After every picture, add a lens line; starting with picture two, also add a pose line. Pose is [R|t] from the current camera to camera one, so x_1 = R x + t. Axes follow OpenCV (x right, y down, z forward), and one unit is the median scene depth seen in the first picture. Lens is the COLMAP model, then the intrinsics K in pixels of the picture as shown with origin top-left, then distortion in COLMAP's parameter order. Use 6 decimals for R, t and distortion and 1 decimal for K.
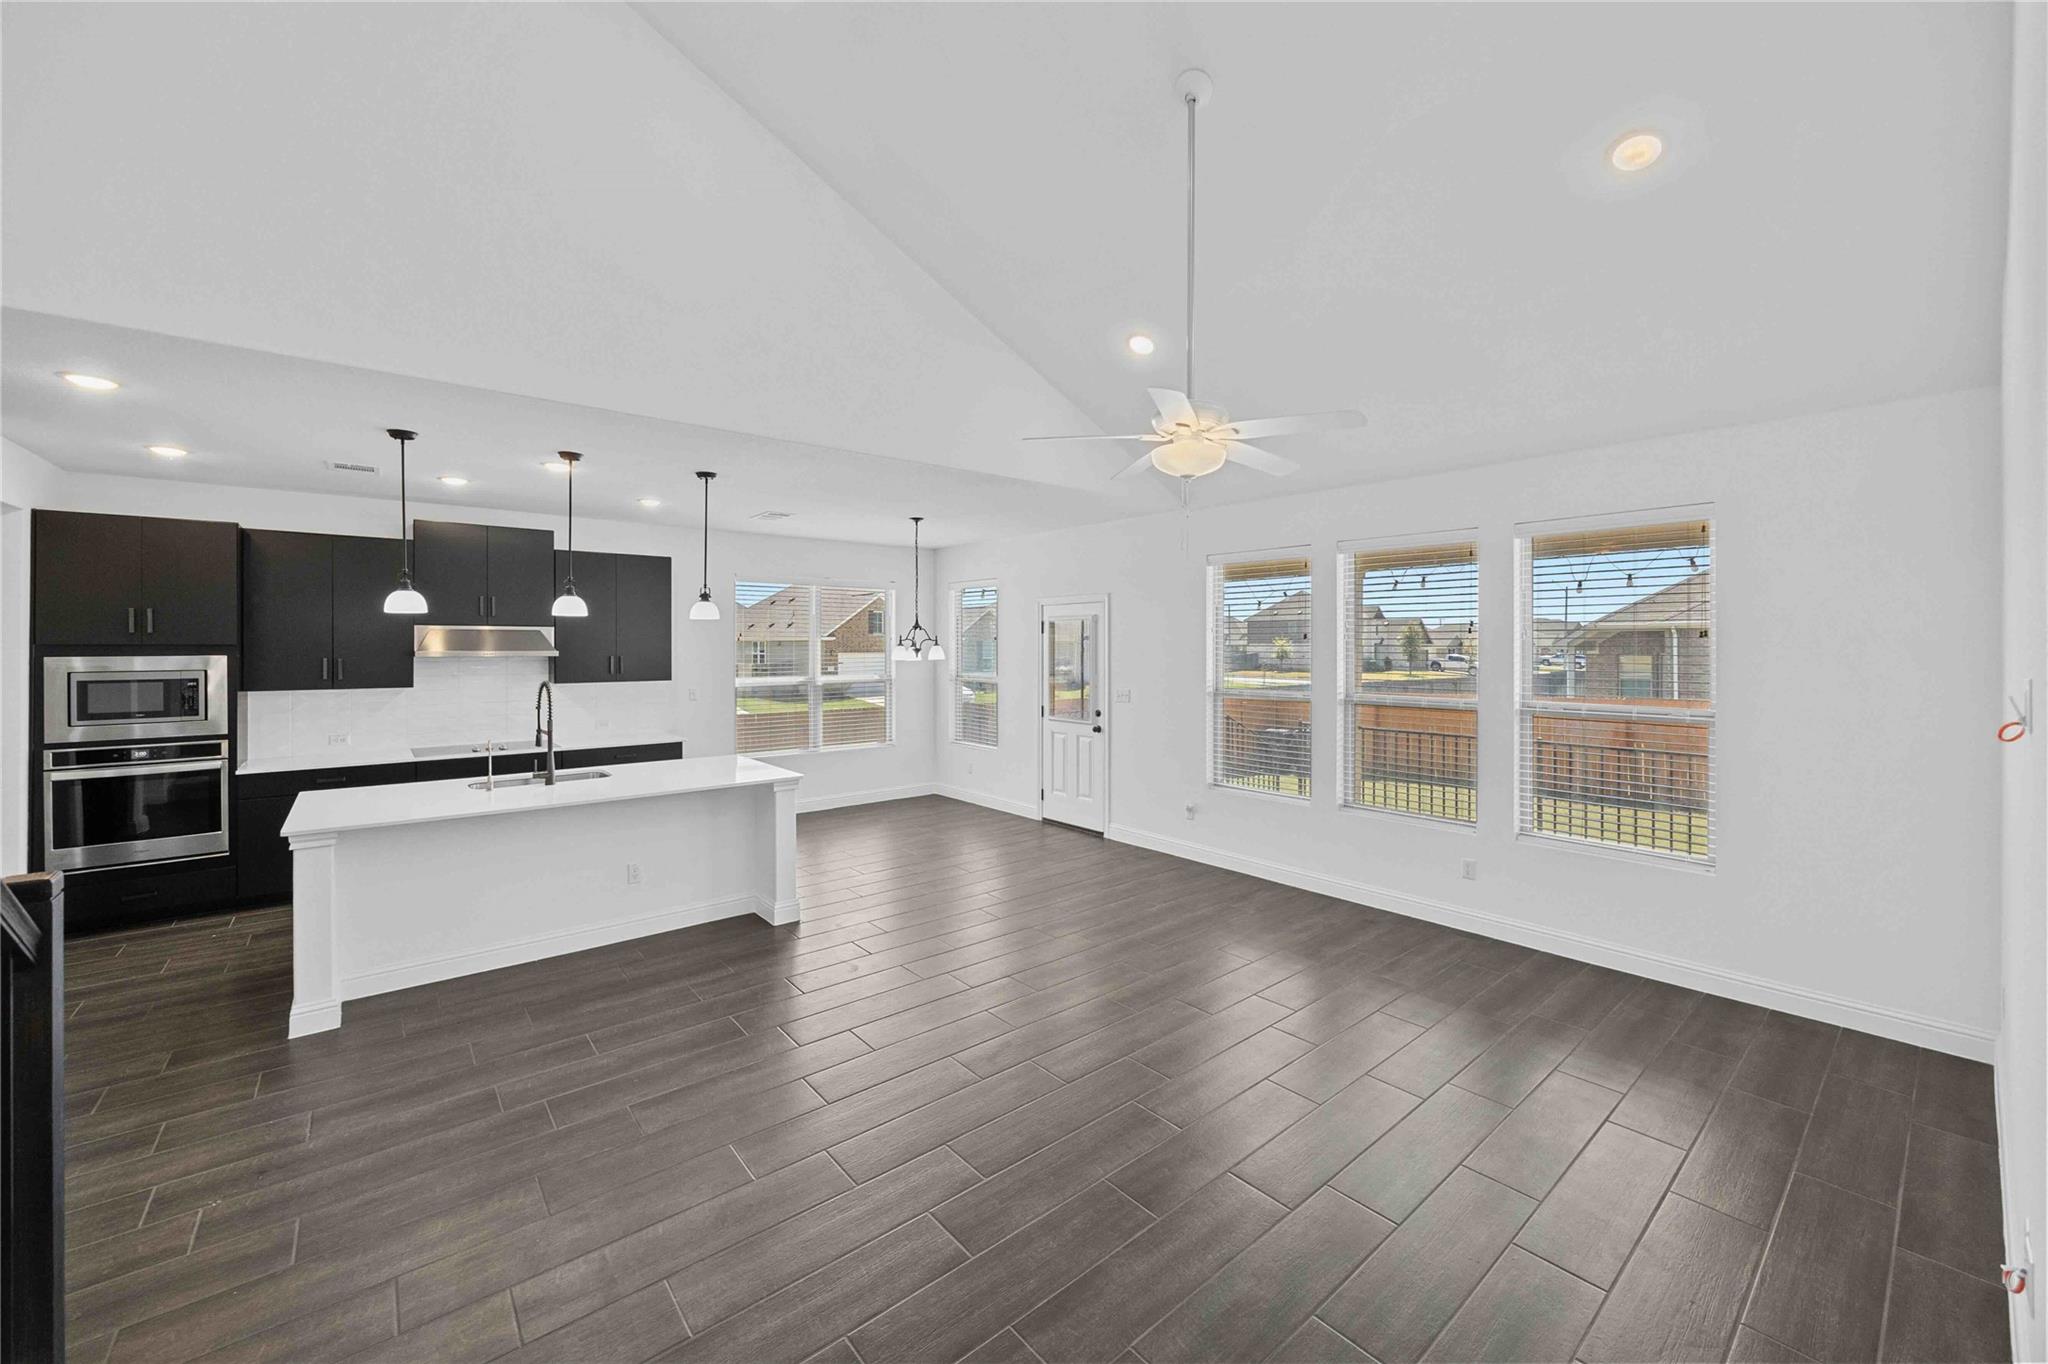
lens RADIAL K [[830.9, 0, 965.9], [0, 830.9, 644.4], [0, 0, 1]] dist [-0.002273, 0.001873]
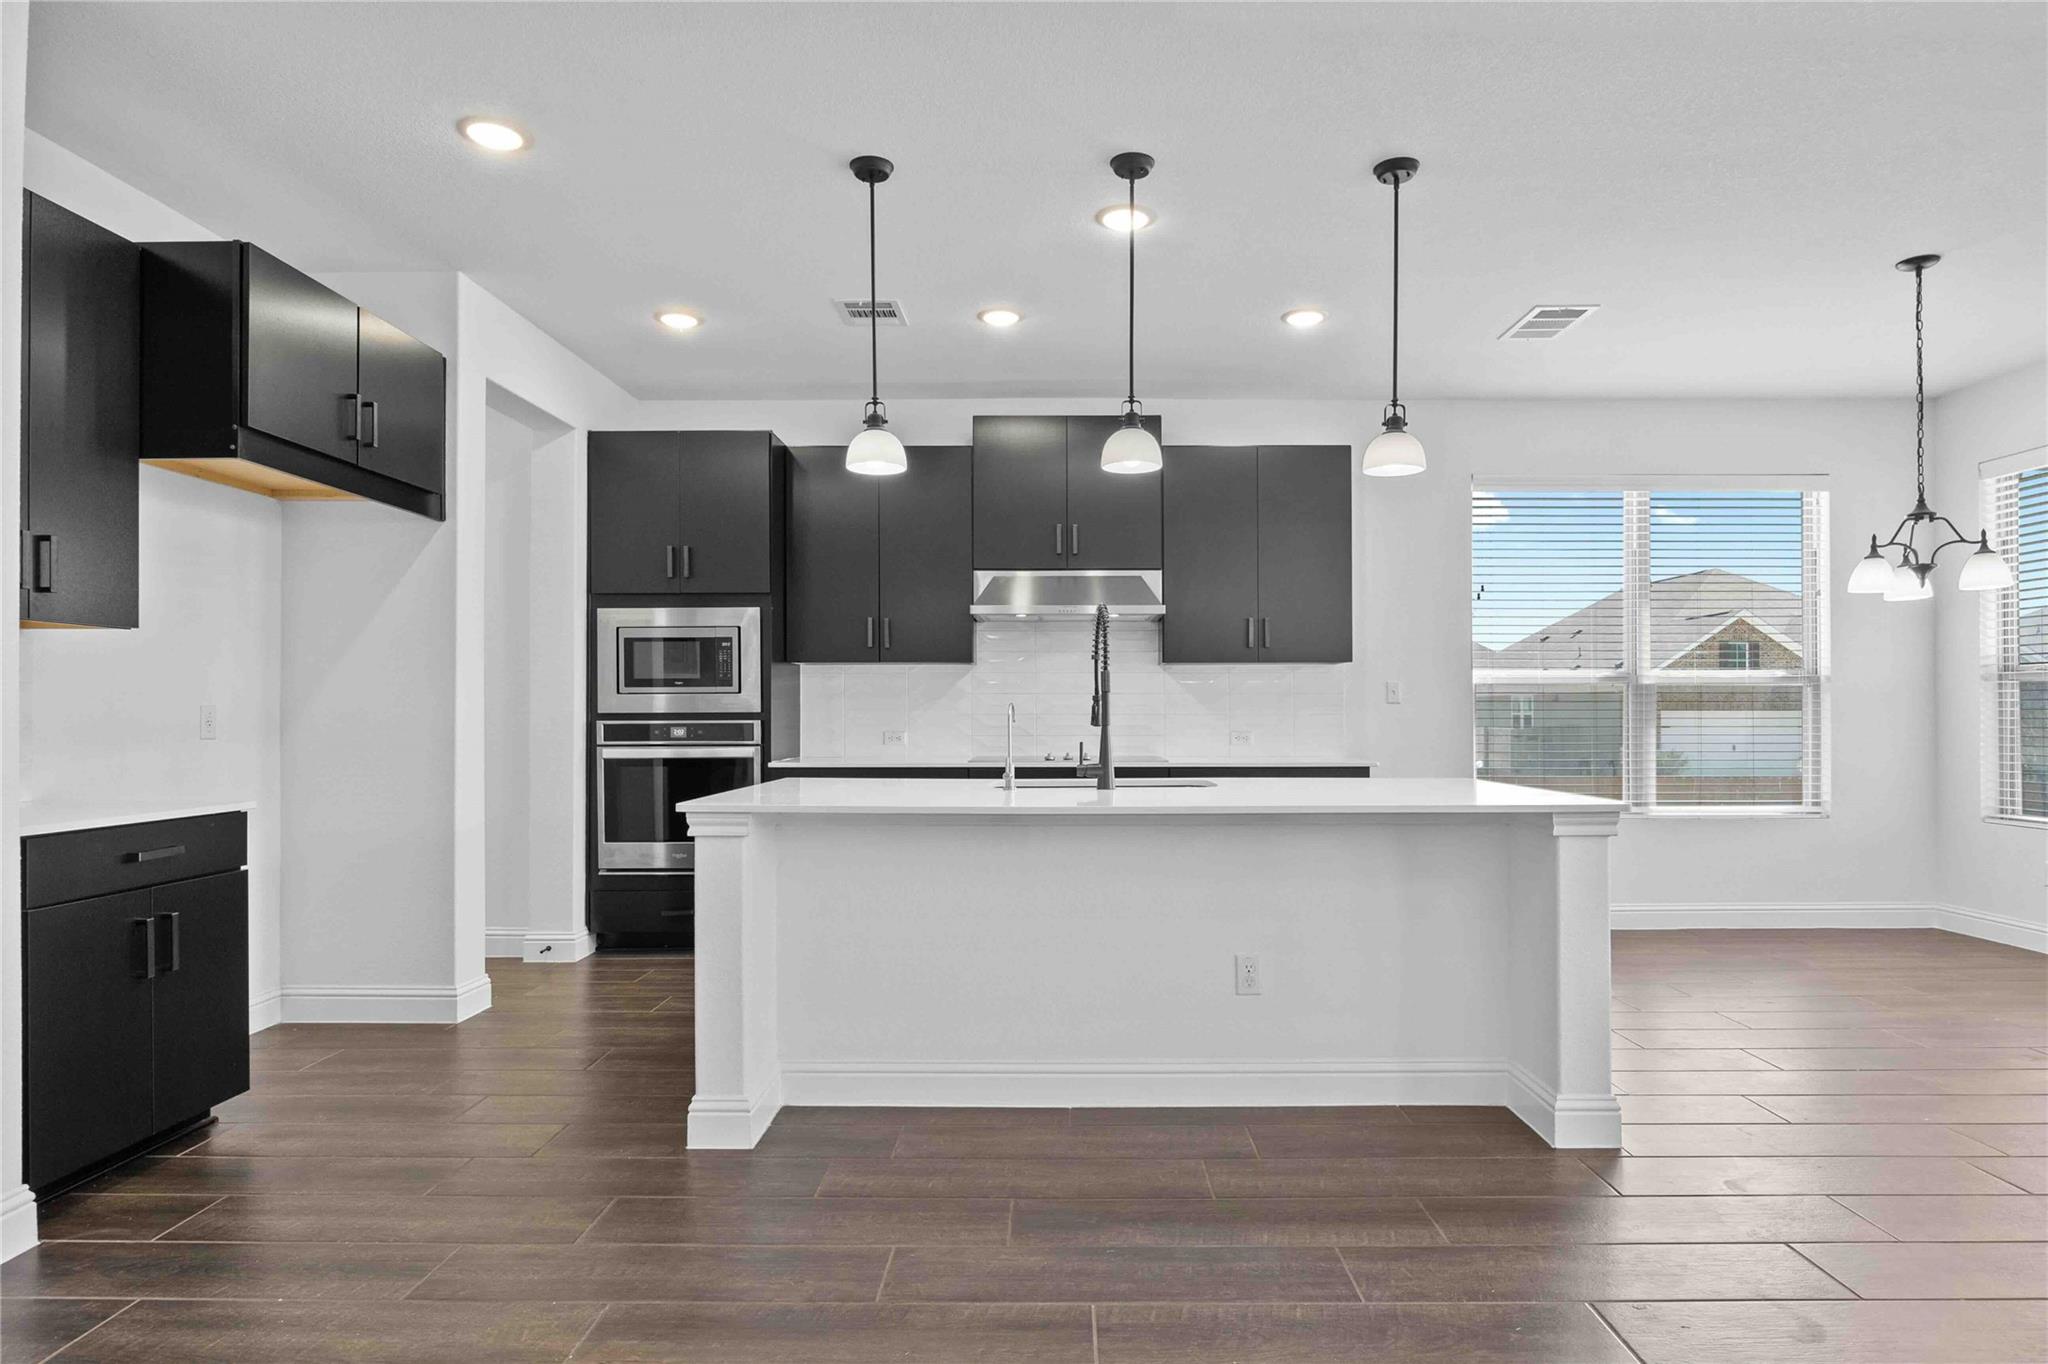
lens RADIAL K [[1119.1, 0, 997.6], [0, 1119.1, 700.8], [0, 0, 1]] dist [0.013772, -0.004297]
pose [[0.775600, -0.005191, -0.631203, -0.077981], [-0.002167, 0.999938, -0.010885, 0.102682], [0.631221, 0.009810, 0.775541, 0.331512]]
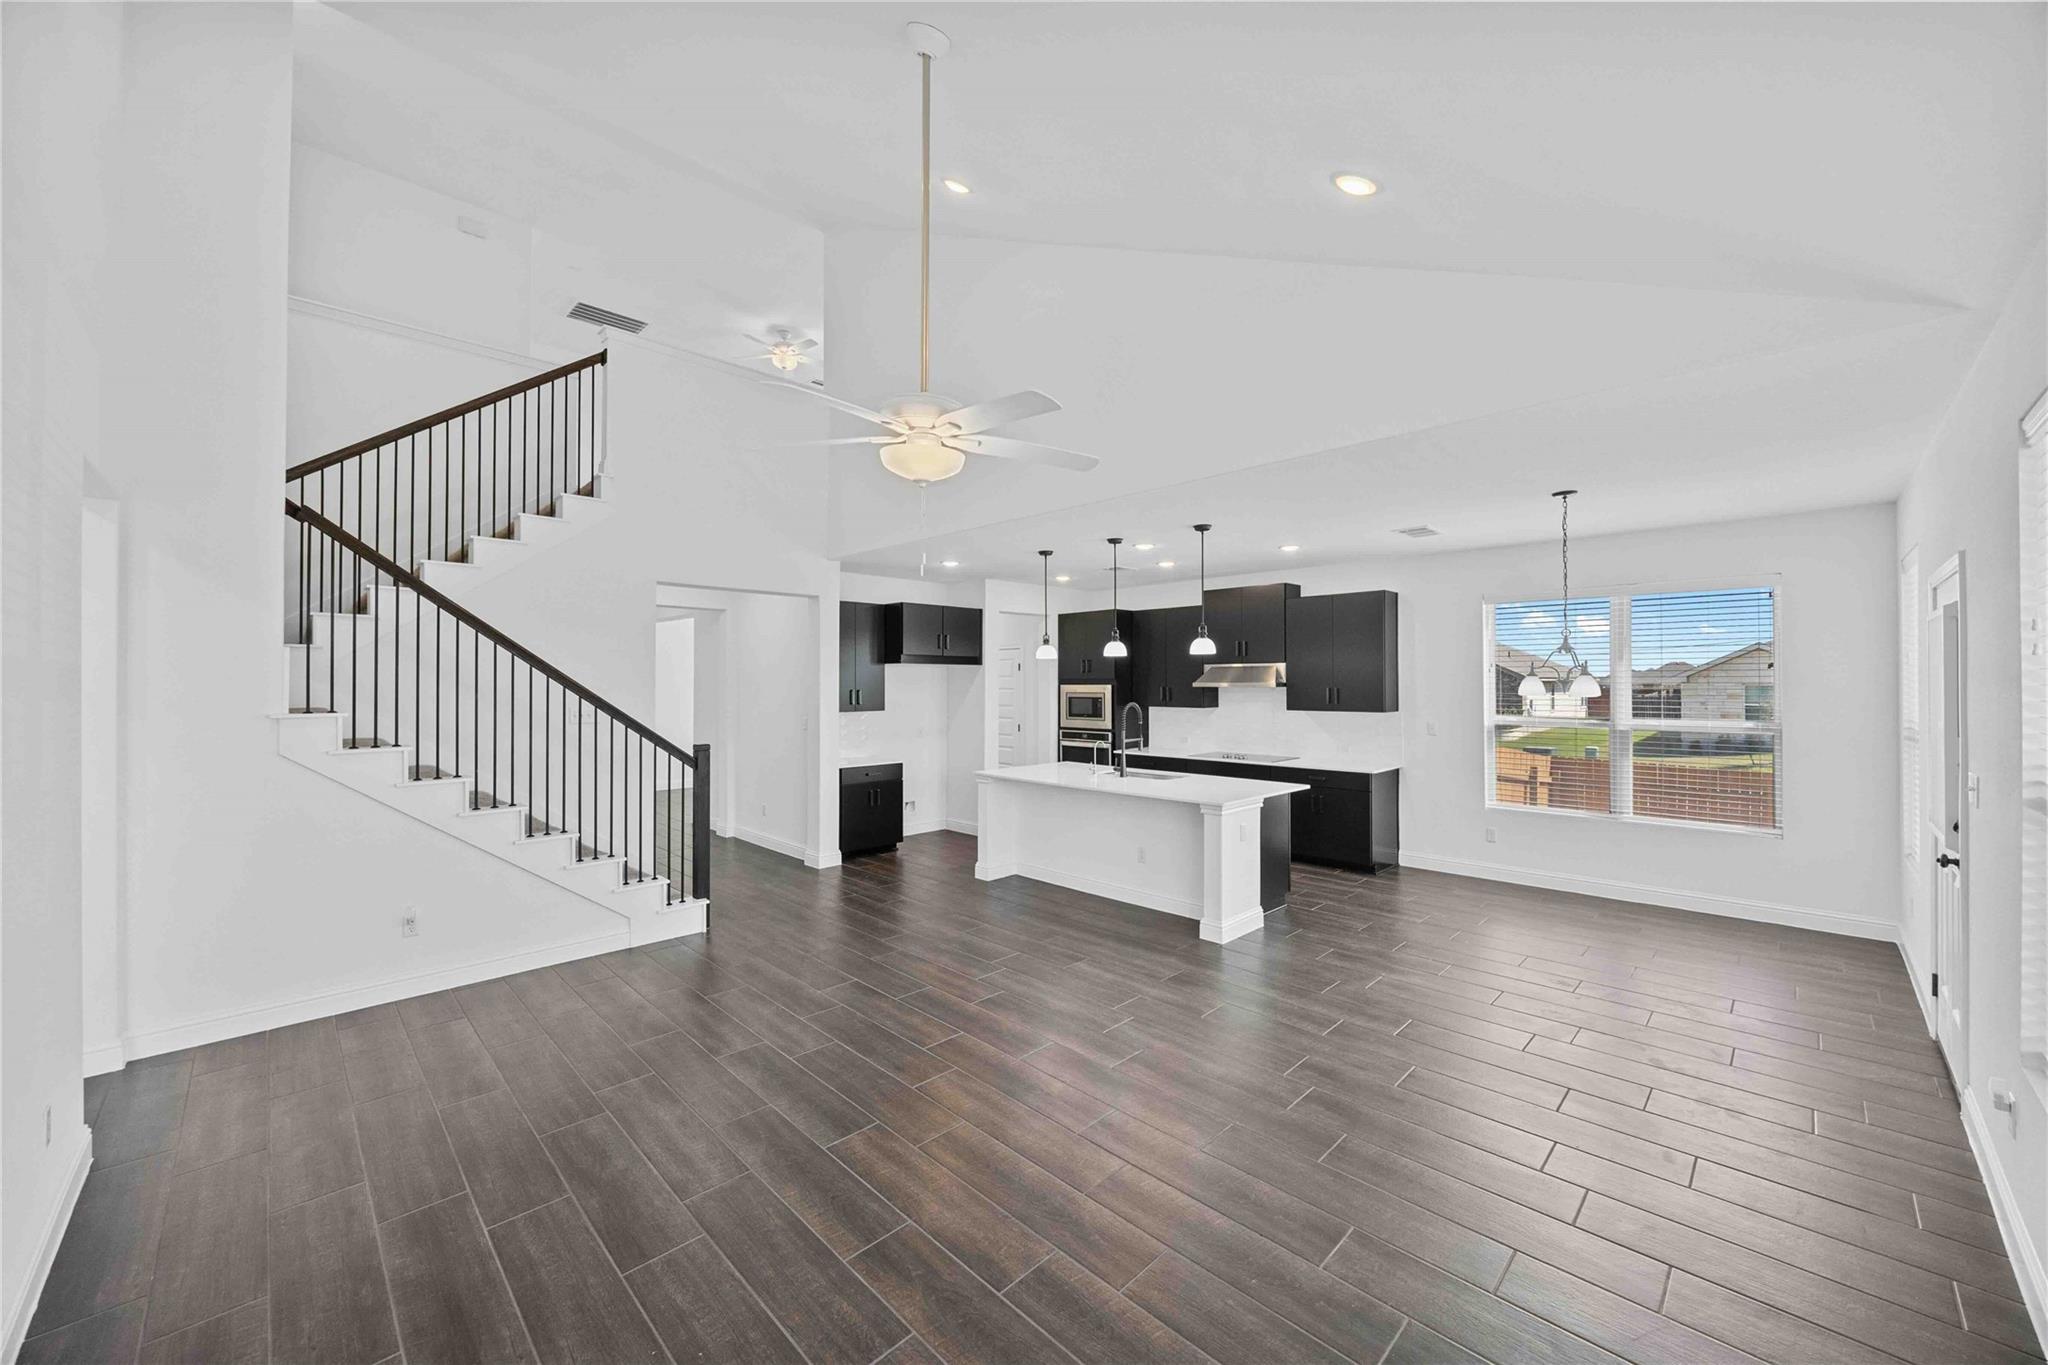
lens RADIAL K [[777.0, 0, 1025.8], [0, 777.0, 679.6], [0, 0, 1]] dist [-0.003523, -0.000073]
pose [[0.102124, -0.002490, -0.994769, 0.685690], [0.003685, 0.999991, -0.002125, 0.005653], [0.994765, -0.003449, 0.102132, 0.620761]]
